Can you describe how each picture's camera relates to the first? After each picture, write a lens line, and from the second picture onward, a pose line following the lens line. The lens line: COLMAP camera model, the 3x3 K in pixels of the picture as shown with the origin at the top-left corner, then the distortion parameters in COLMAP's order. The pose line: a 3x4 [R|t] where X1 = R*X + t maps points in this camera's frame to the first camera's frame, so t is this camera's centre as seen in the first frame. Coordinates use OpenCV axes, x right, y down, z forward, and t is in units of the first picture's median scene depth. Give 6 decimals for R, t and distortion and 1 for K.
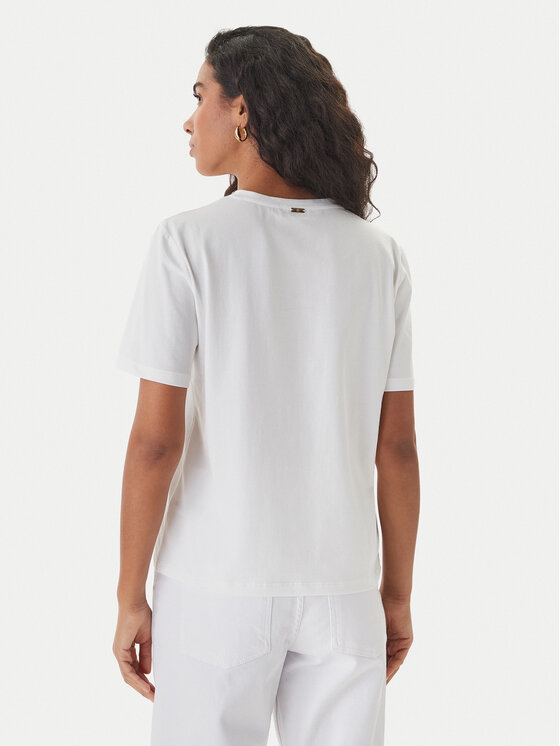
lens RADIAL K [[1044.2, 0, 281.0], [0, 1044.2, 373.0], [0, 0, 1]] dist [0.088080, 0.000000]
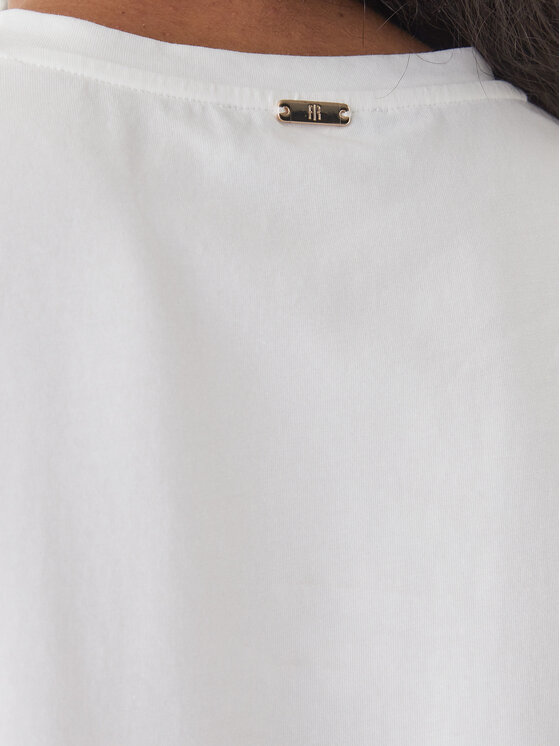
lens RADIAL K [[1306.3, 0, 279.4], [0, 1306.3, 372.8], [0, 0, 1]] dist [-0.063379, 0.000000]
pose [[0.999014, -0.018981, 0.040126, -0.000636], [0.016427, 0.997876, 0.063044, -0.123649], [-0.041238, -0.062322, 0.997204, 0.762448]]
